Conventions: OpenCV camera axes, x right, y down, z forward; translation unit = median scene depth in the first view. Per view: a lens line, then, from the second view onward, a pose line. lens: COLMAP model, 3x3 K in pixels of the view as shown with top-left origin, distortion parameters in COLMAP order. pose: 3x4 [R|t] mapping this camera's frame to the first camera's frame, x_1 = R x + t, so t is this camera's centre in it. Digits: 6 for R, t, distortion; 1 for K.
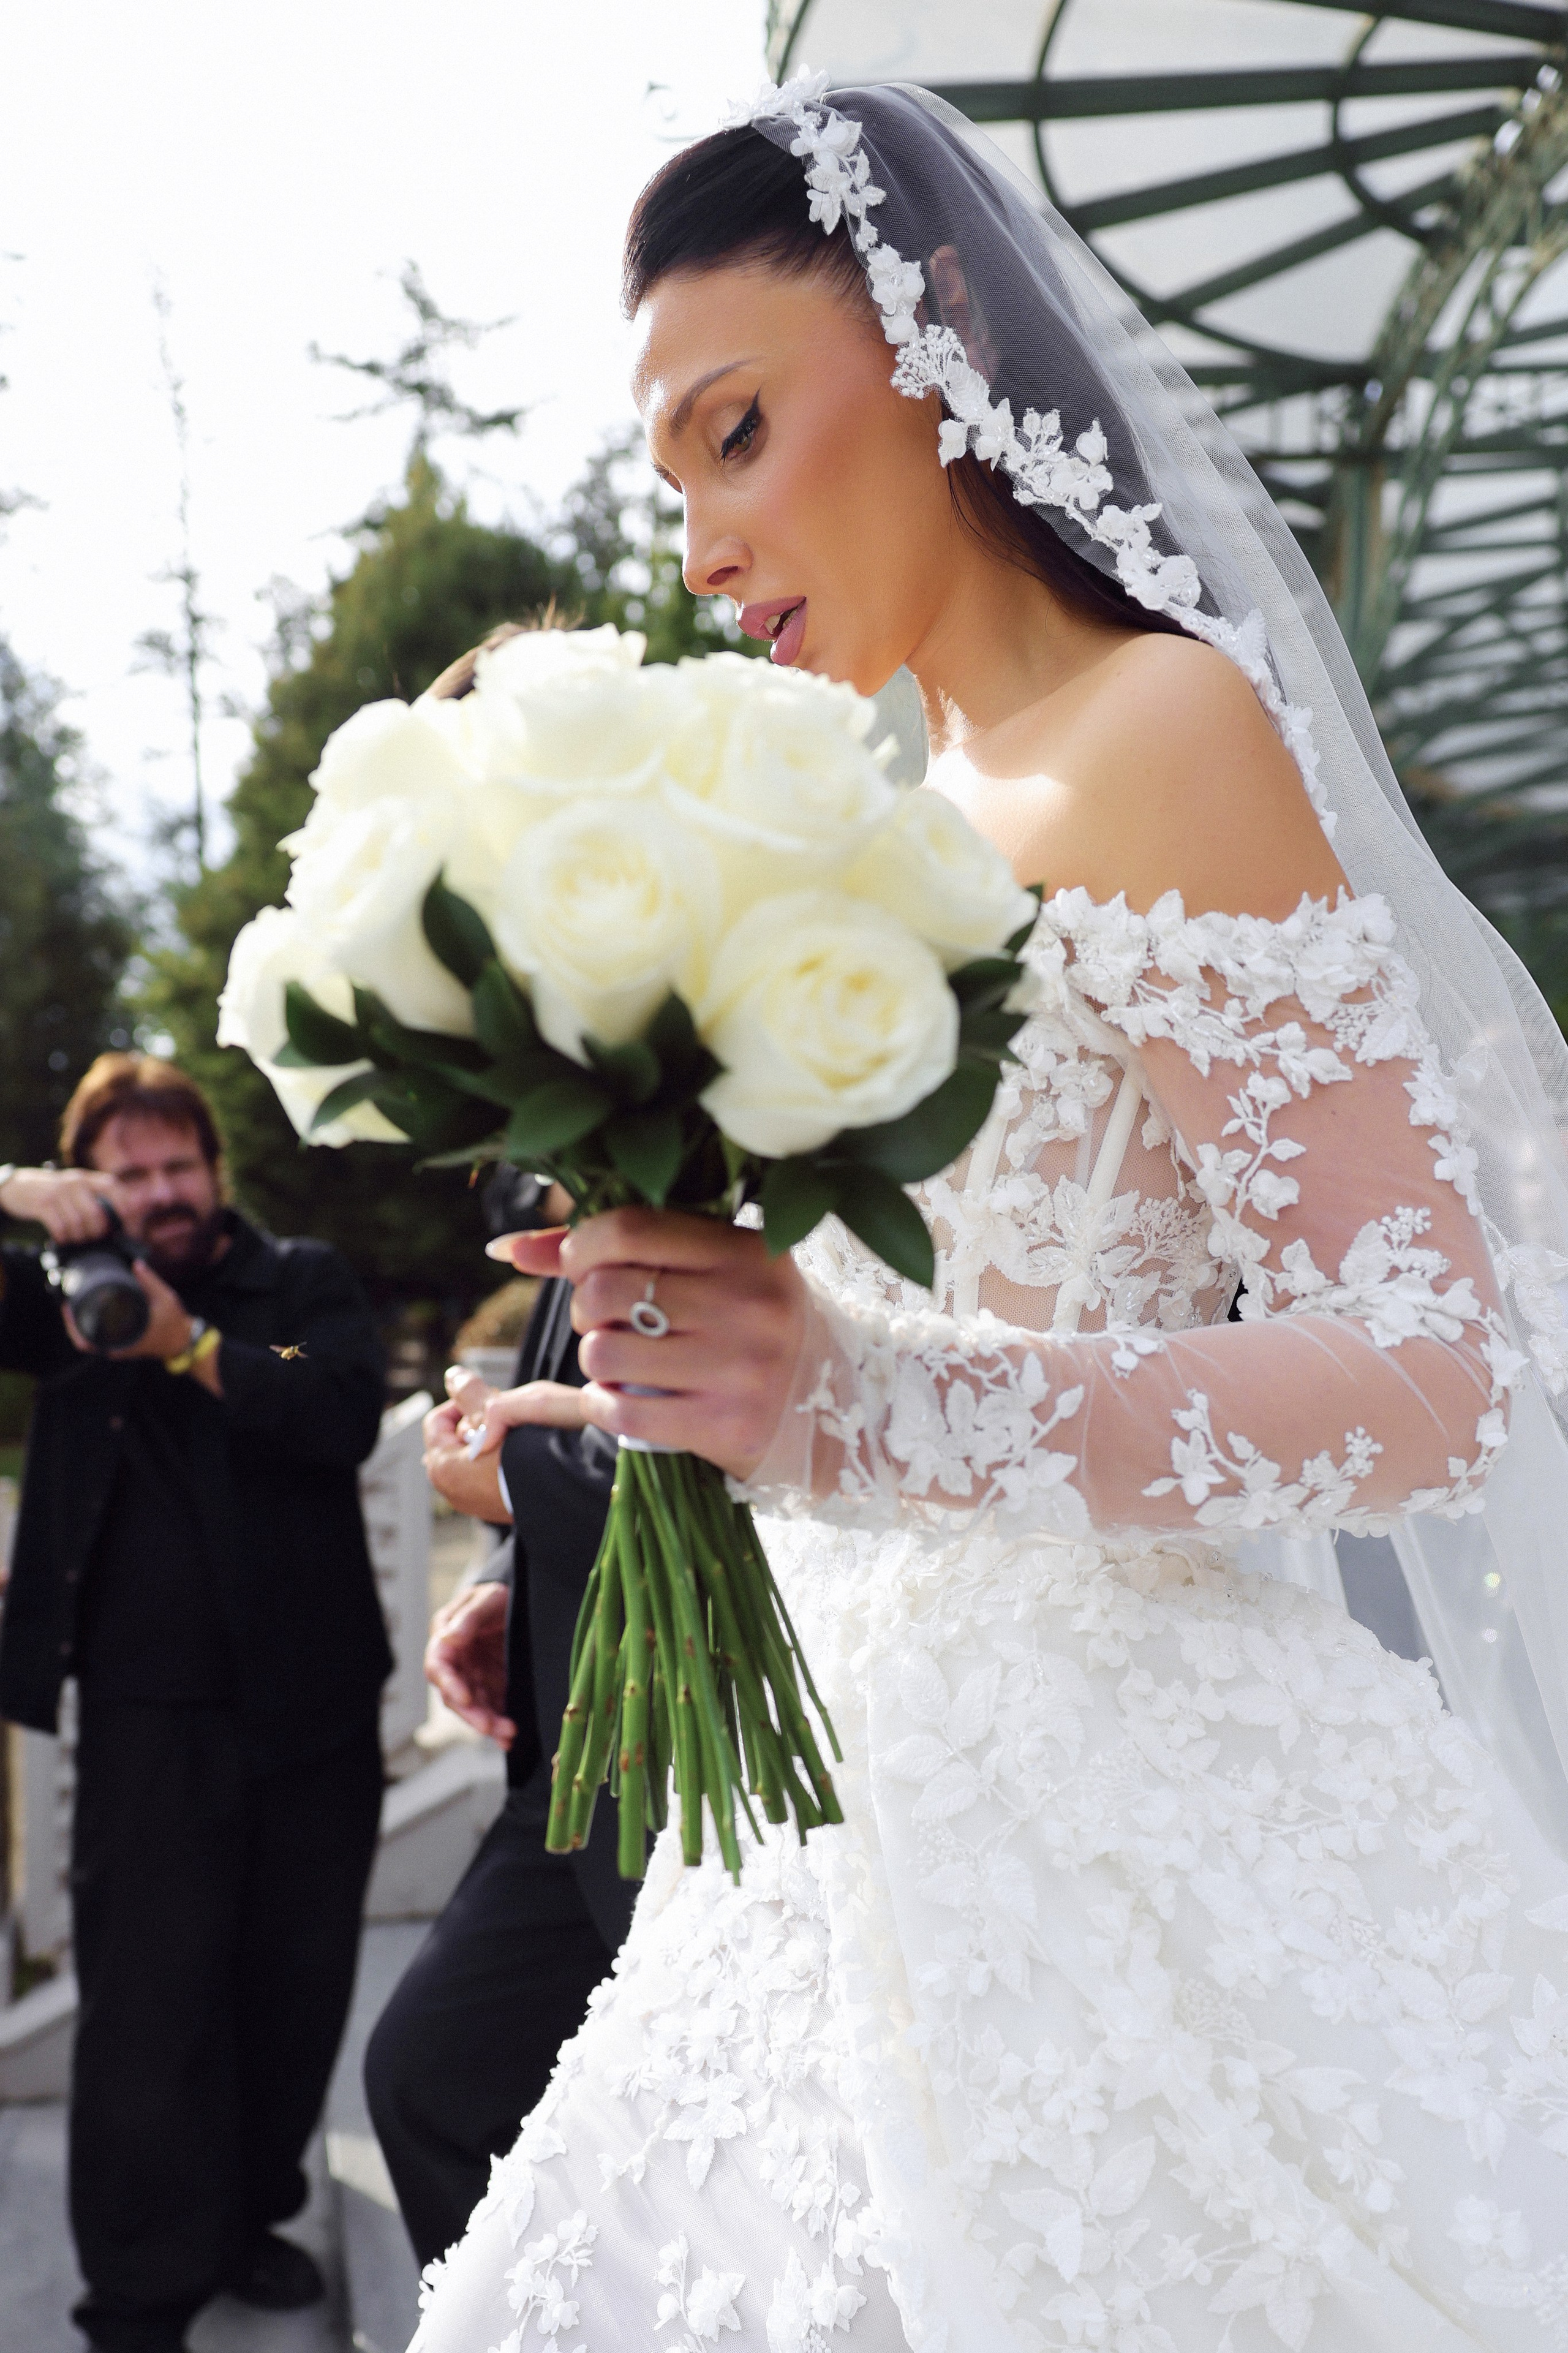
lens RADIAL K [[2571.8, 0, 784.0], [0, 2571.8, 1176.5], [0, 0, 1]] dist [0.005706, 0.011462]
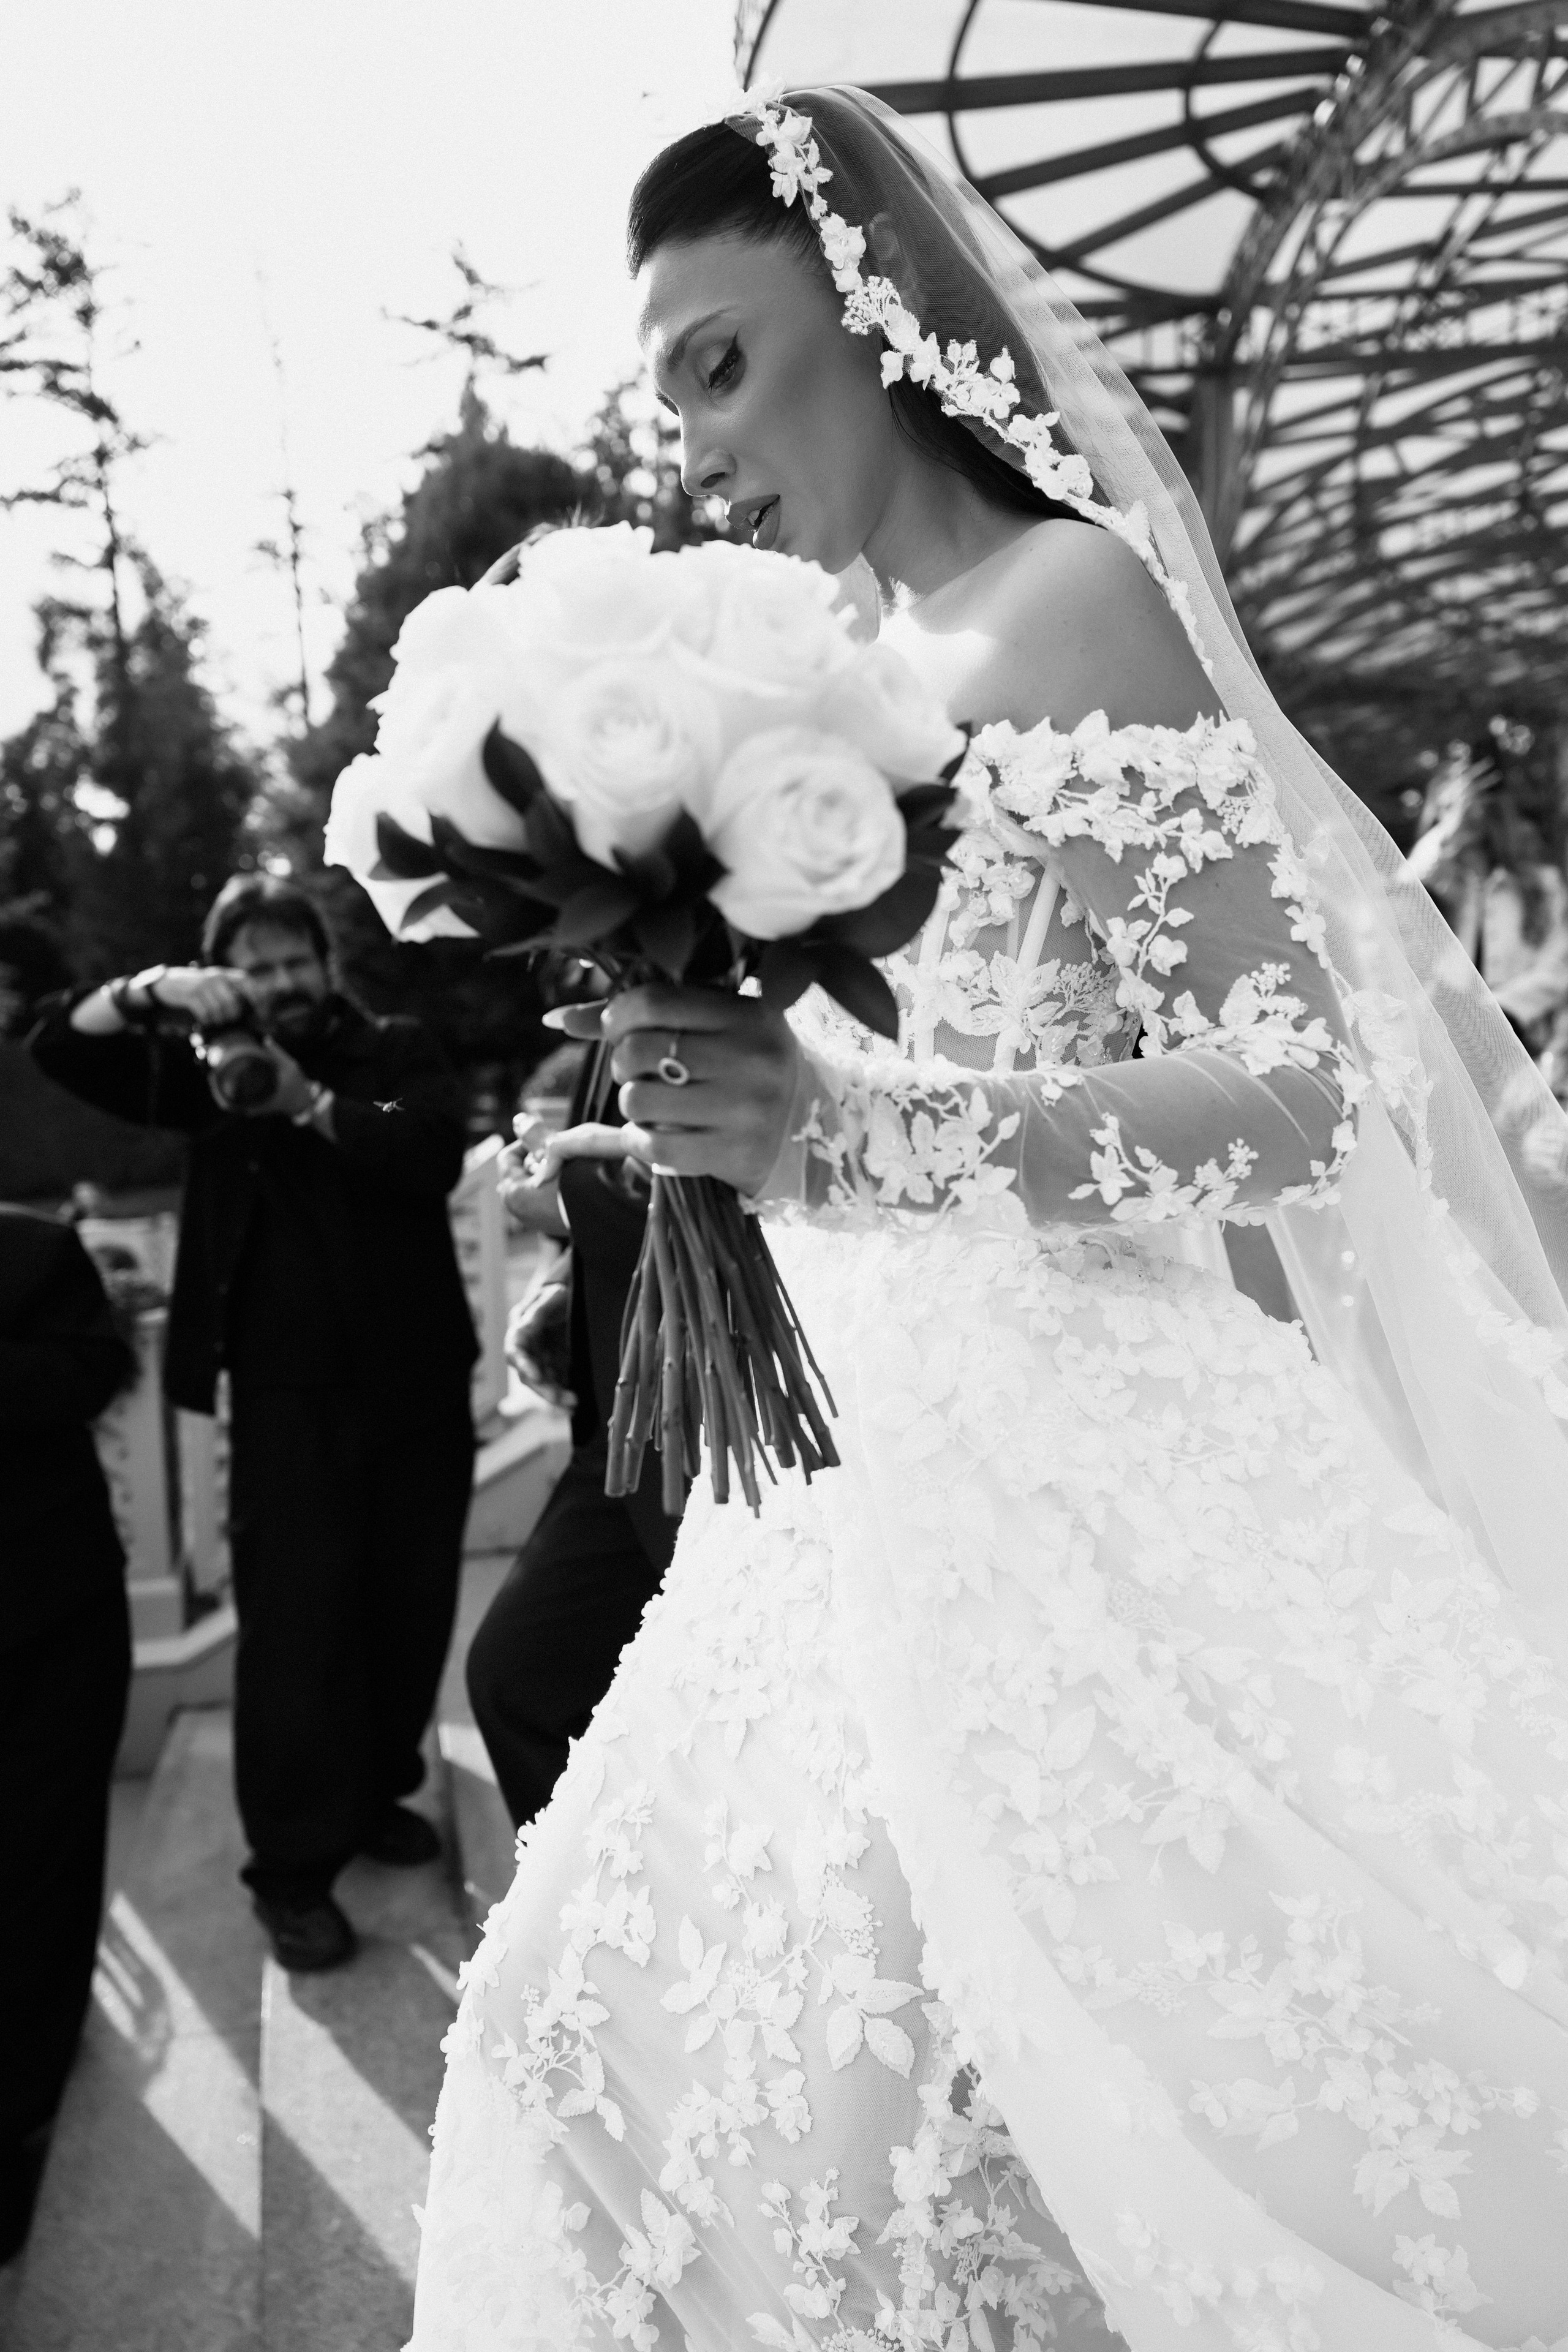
lens RADIAL K [[2570.9, 0, 784.0], [0, 2570.9, 1176.0], [0, 0, 1]] dist [0.005706, 0.011462]
pose [[0.999497, -0.031726, 0.000288, -0.000257], [0.031551, 0.994866, 0.096154, -0.013223], [-0.003337, -0.096096, 0.995366, -0.266102]]
